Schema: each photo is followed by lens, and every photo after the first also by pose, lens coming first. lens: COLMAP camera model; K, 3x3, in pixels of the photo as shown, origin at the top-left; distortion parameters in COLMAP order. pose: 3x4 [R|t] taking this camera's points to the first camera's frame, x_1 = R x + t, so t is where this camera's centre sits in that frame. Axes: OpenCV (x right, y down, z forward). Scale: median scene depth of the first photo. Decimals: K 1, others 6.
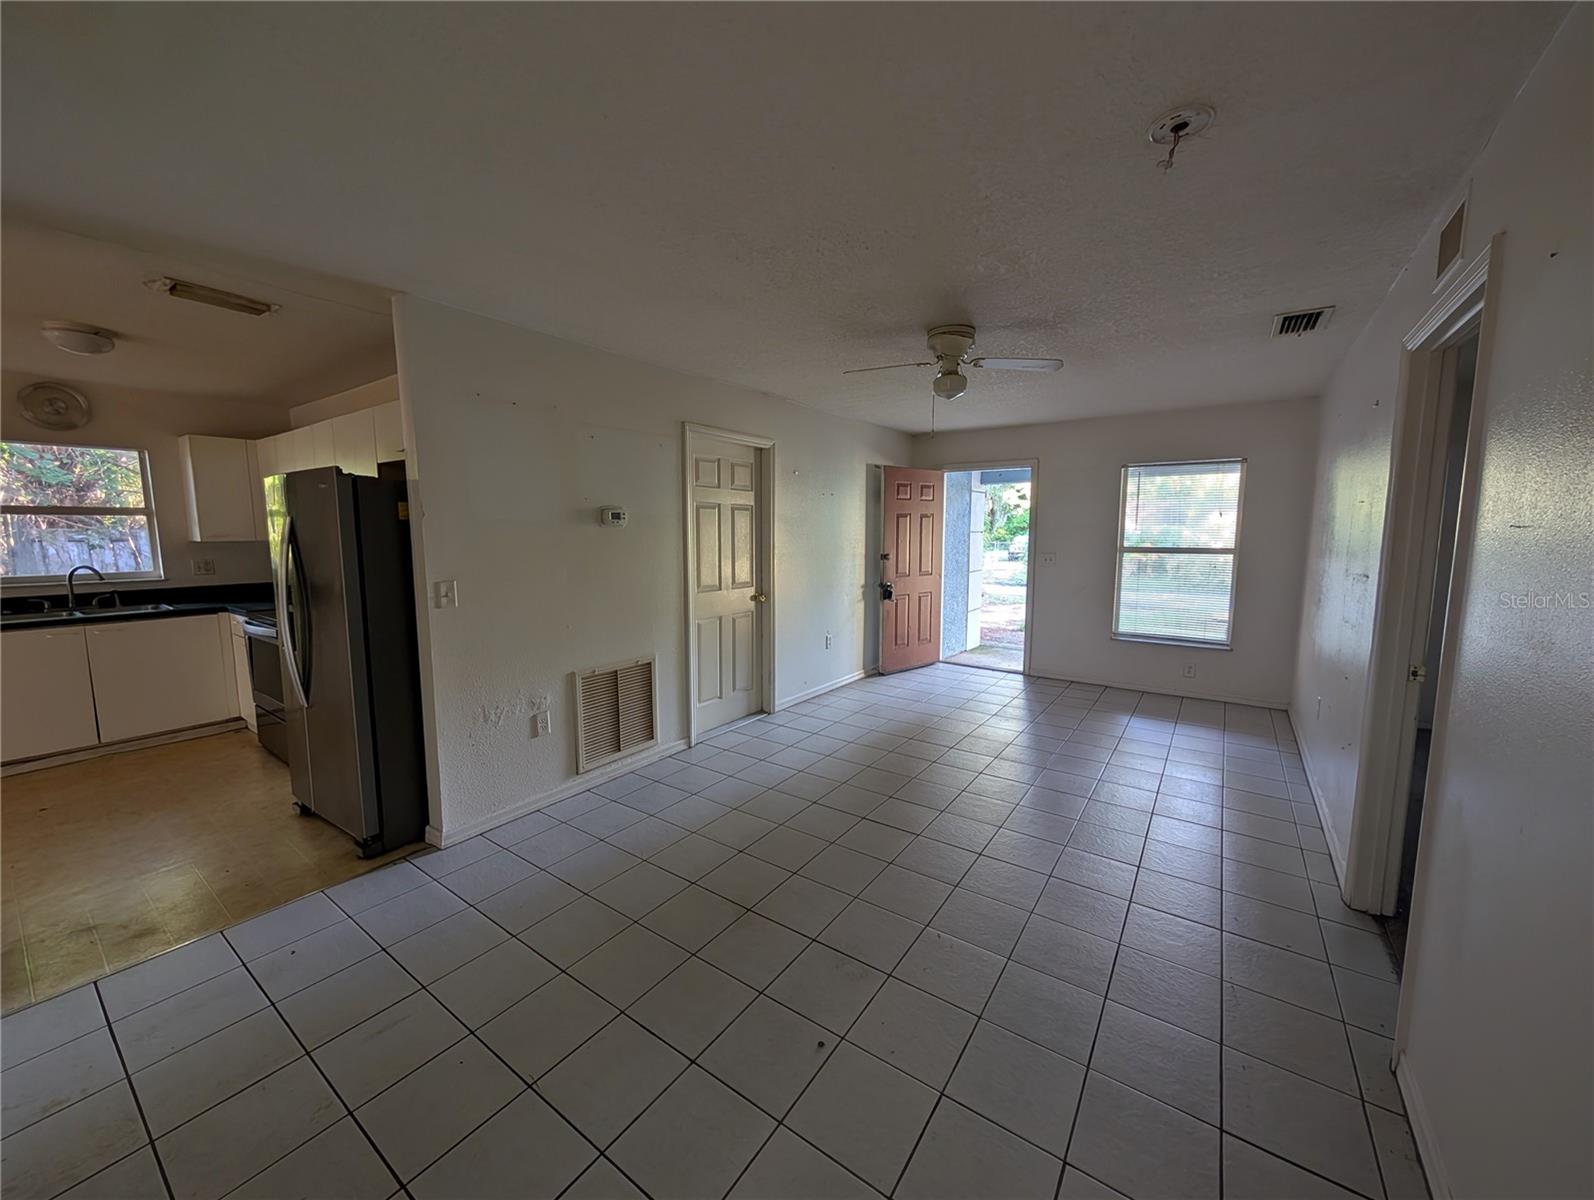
lens RADIAL K [[604.9, 0, 802.4], [0, 604.9, 598.2], [0, 0, 1]] dist [0.001219, -0.000432]
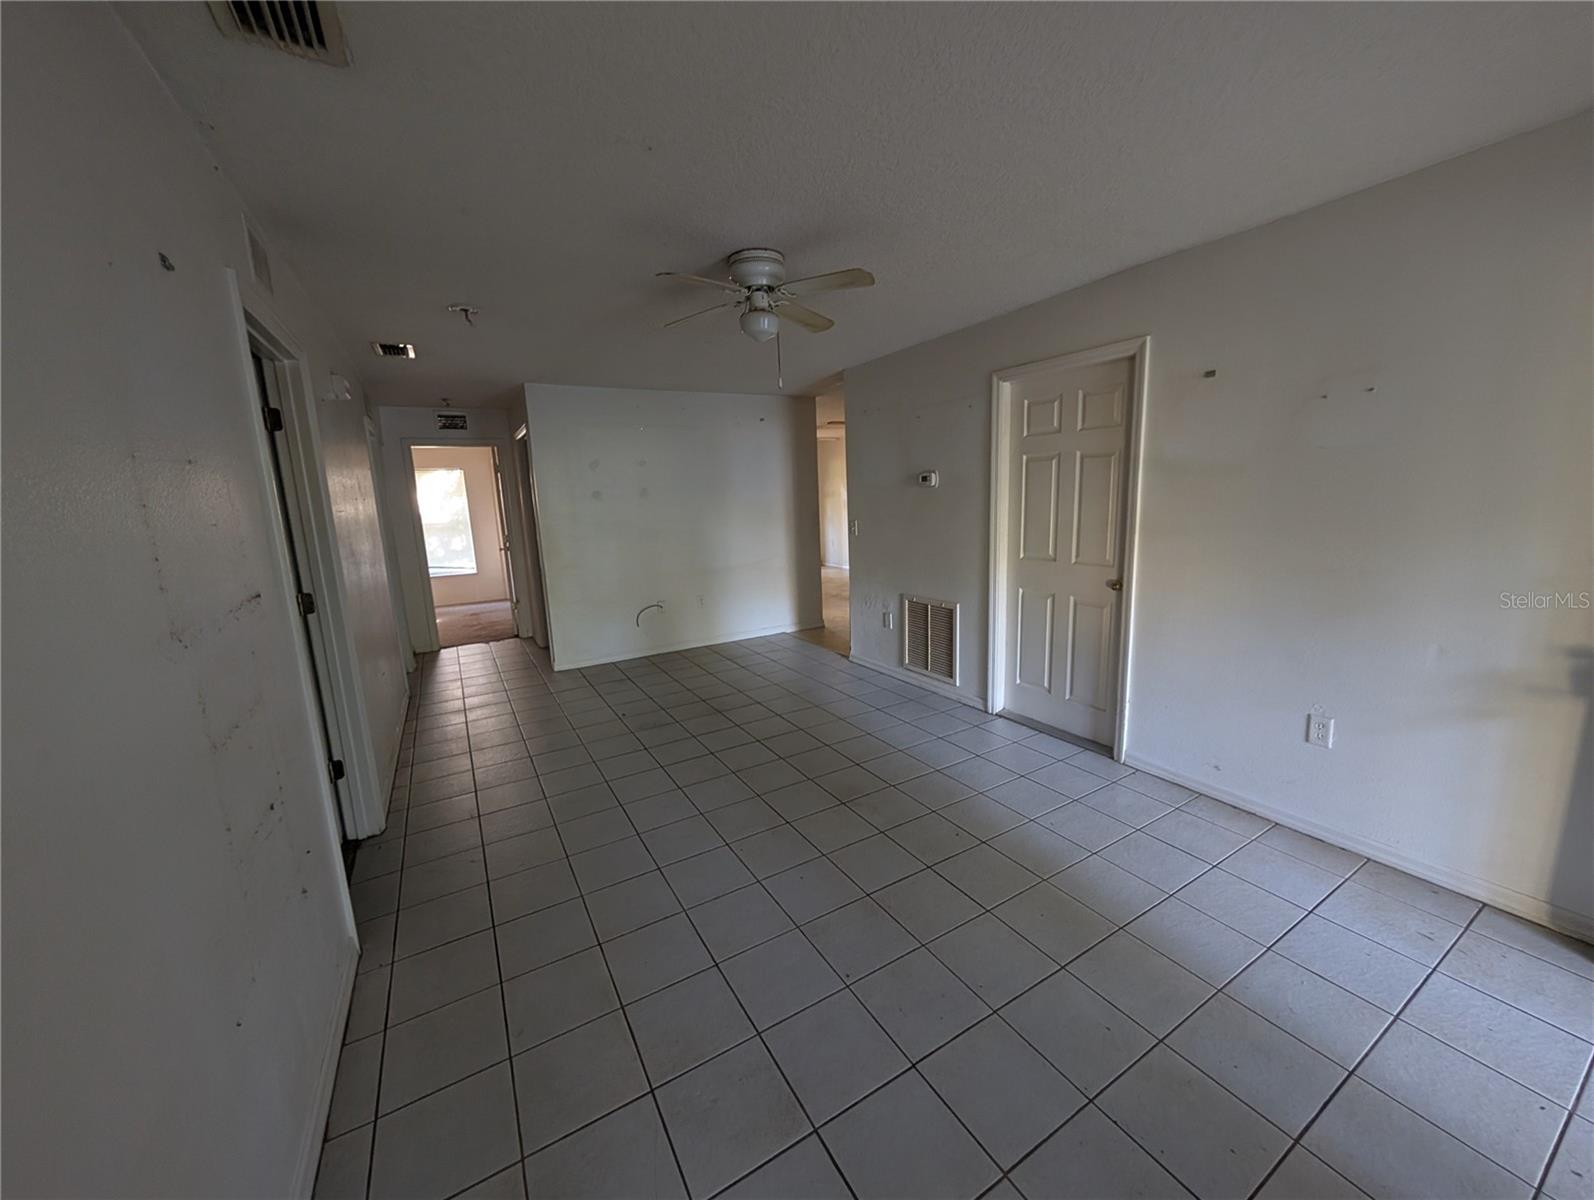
lens RADIAL K [[604.9, 0, 805.4], [0, 604.9, 596.3], [0, 0, 1]] dist [0.001219, -0.000432]
pose [[-0.420757, 0.169046, -0.891284, 0.642339], [-0.067262, 0.973967, 0.216481, -0.106275], [0.904677, 0.151035, -0.398433, 0.904909]]
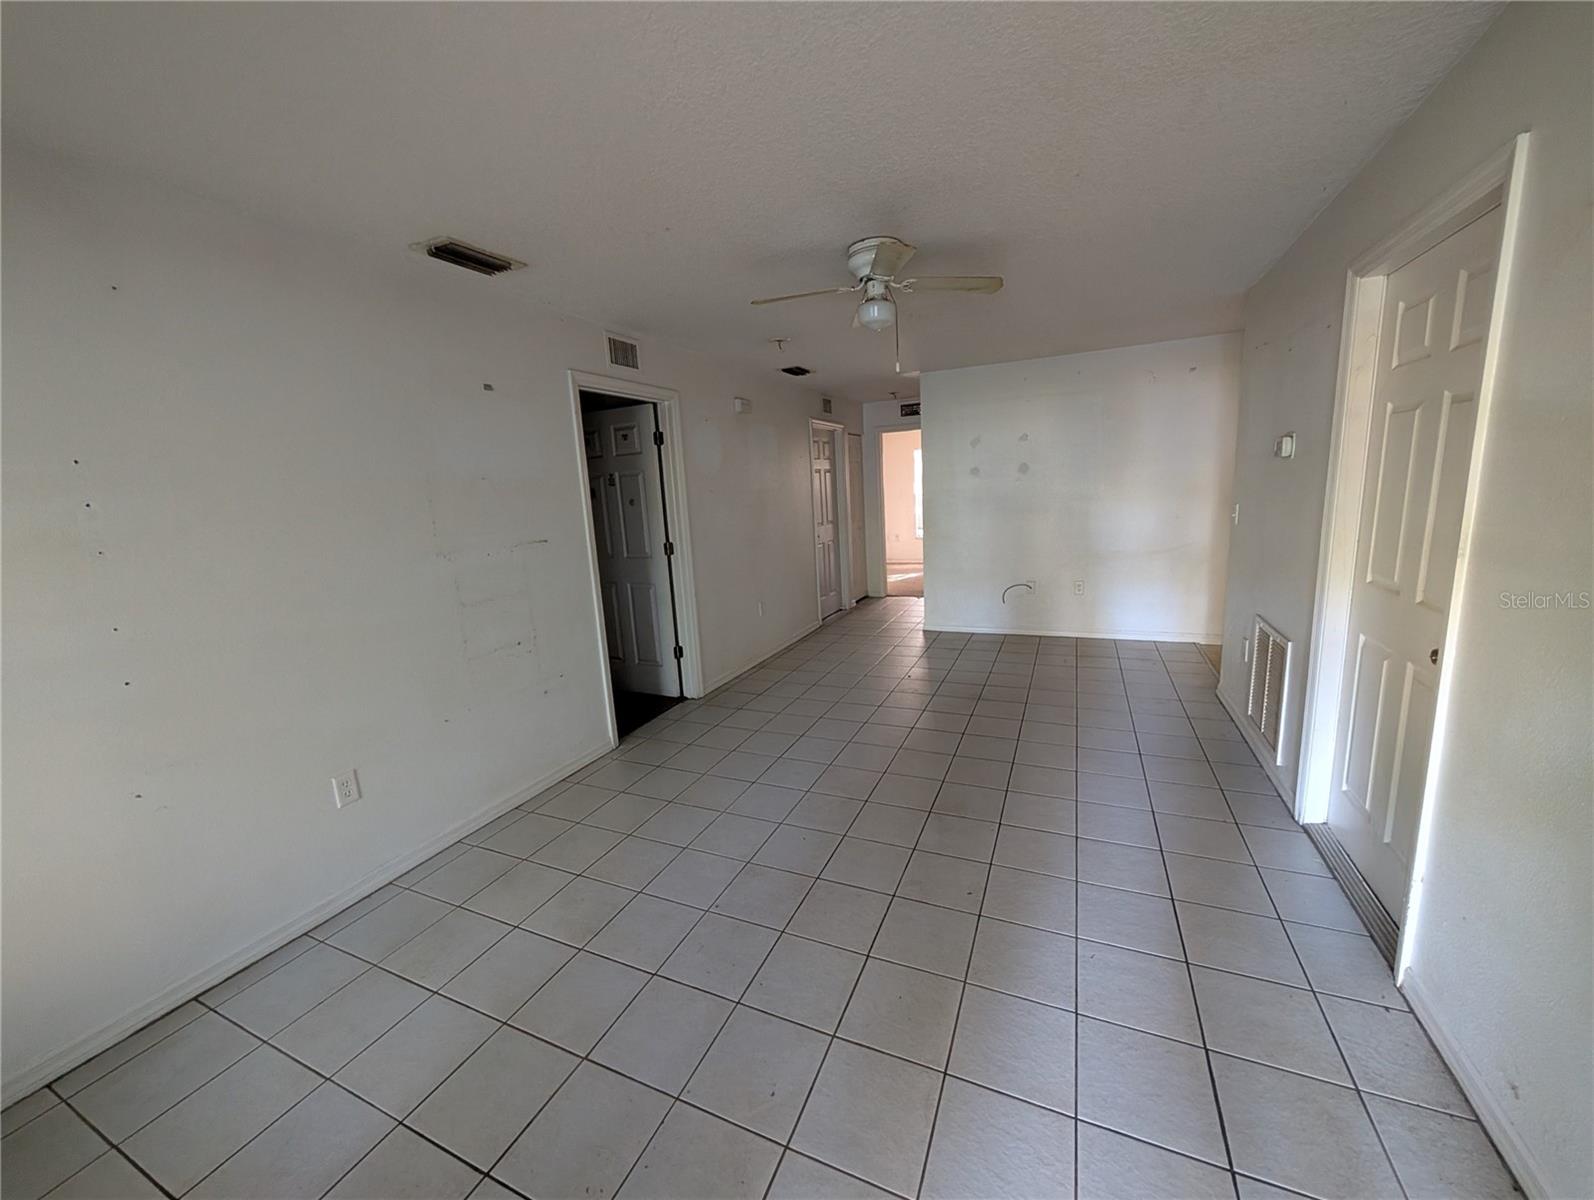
lens RADIAL K [[604.9, 0, 801.5], [0, 604.9, 599.9], [0, 0, 1]] dist [0.001219, -0.000432]
pose [[-0.981826, 0.085701, -0.169329, 0.323233], [0.032636, 0.955185, 0.294206, -0.138166], [0.186954, 0.283333, -0.940622, 1.182842]]
